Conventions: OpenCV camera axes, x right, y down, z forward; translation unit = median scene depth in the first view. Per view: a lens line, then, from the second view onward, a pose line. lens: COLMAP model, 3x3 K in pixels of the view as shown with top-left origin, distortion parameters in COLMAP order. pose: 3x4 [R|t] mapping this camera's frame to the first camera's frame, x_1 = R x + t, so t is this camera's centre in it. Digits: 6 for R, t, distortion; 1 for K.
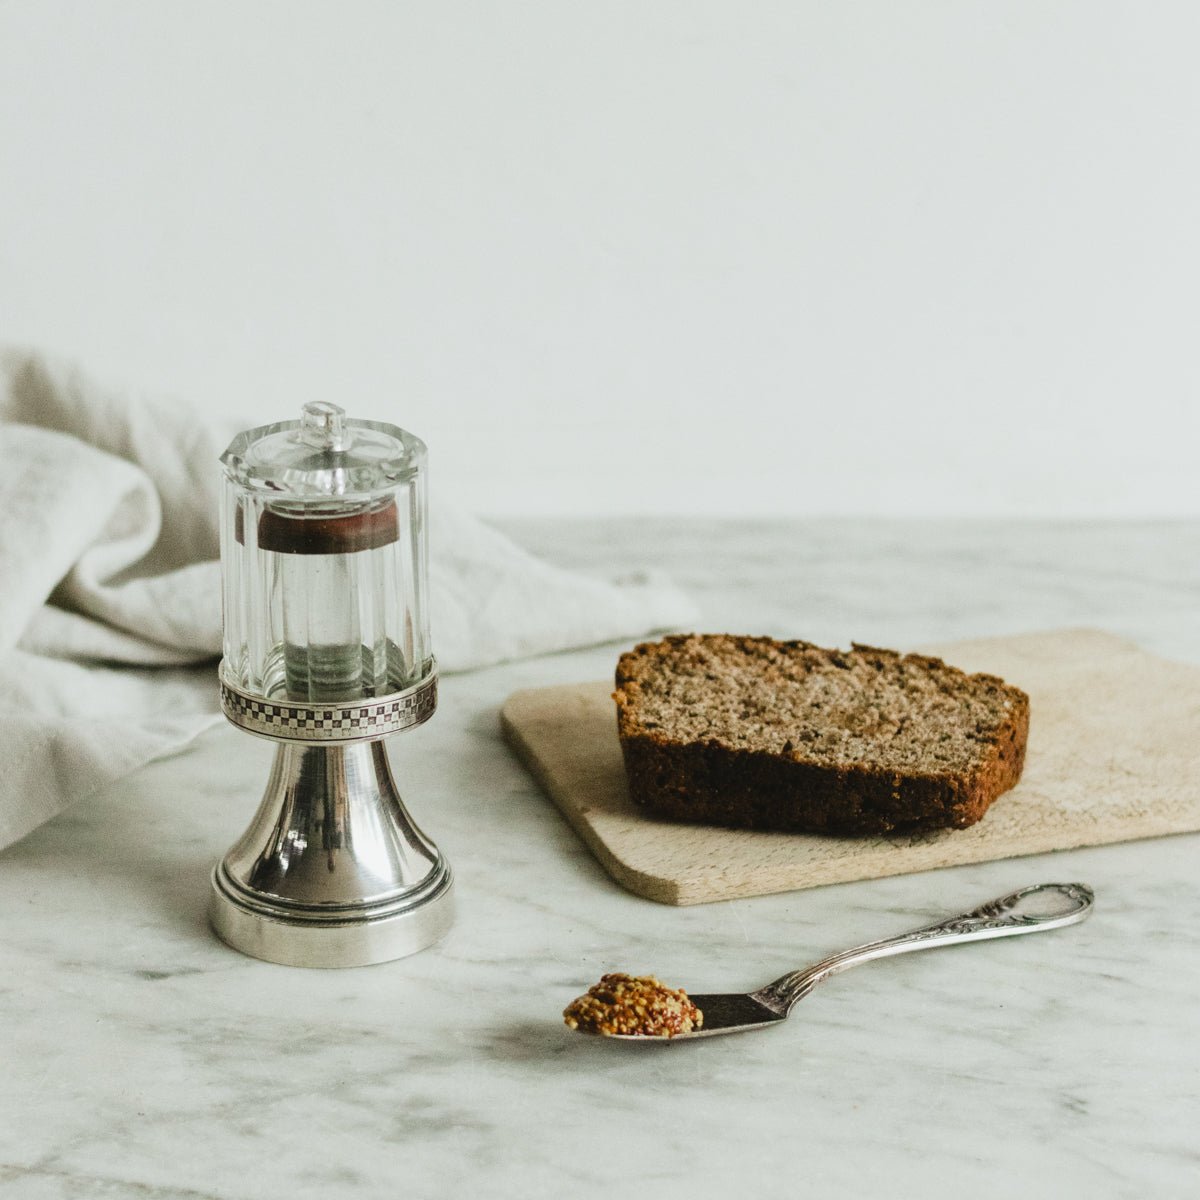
lens RADIAL K [[3007.9, 0, 598.9], [0, 3007.9, 602.0], [0, 0, 1]] dist [-0.131812, 0.000000]
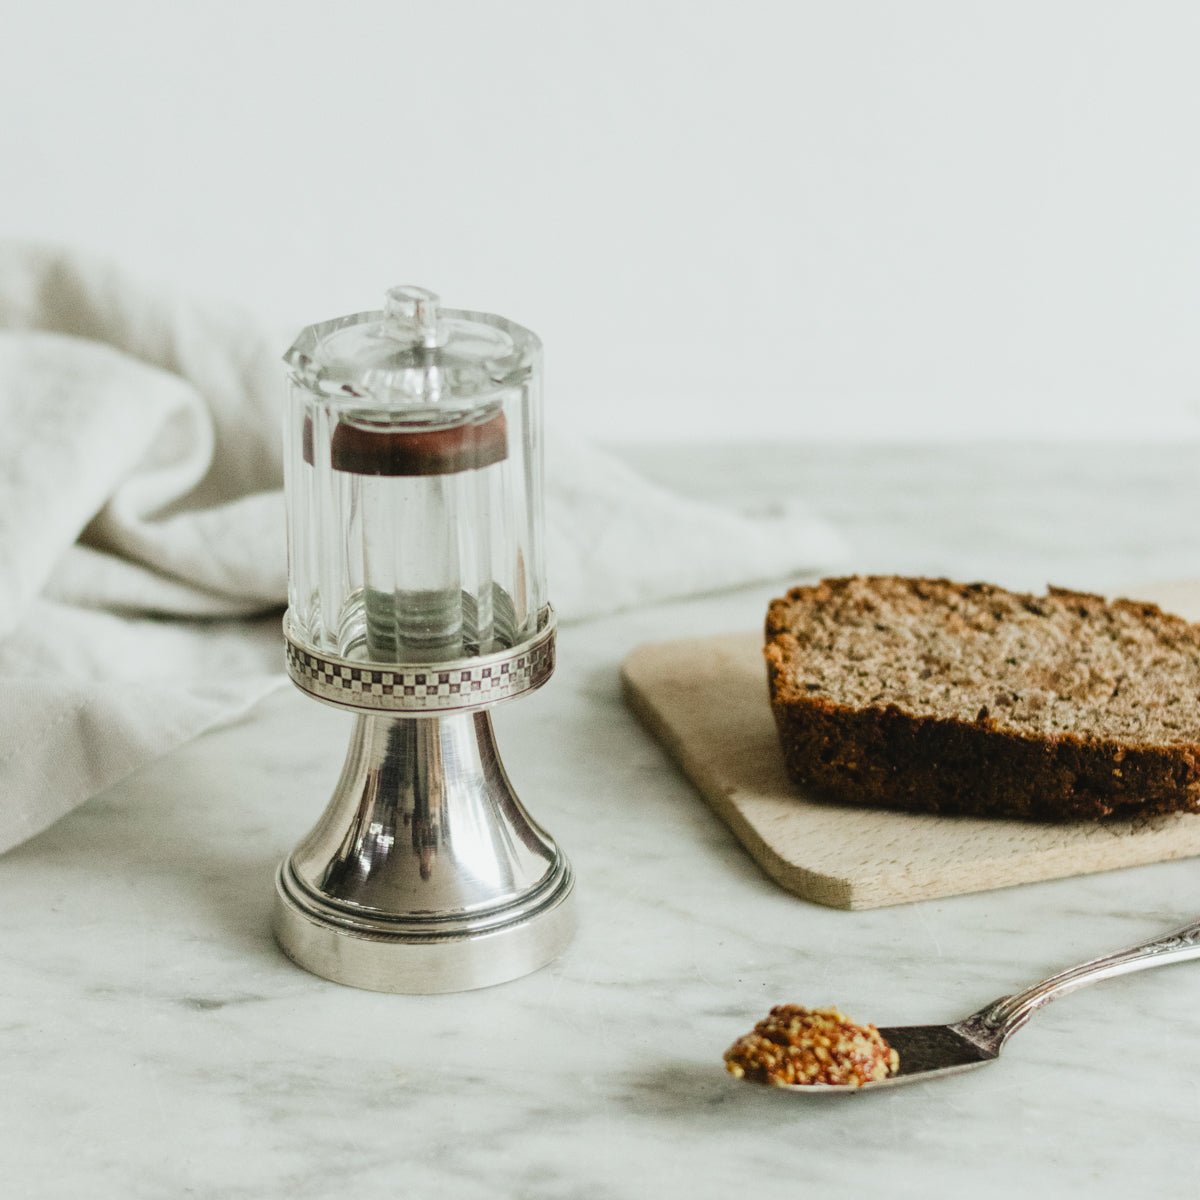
lens RADIAL K [[3007.9, 0, 636.9], [0, 3007.9, 589.5], [0, 0, 1]] dist [-0.131812, 0.000000]
pose [[0.999959, -0.005281, -0.007329, -0.025371], [0.005387, 0.999880, 0.014491, 0.002500], [0.007251, -0.014529, 0.999868, 0.192969]]
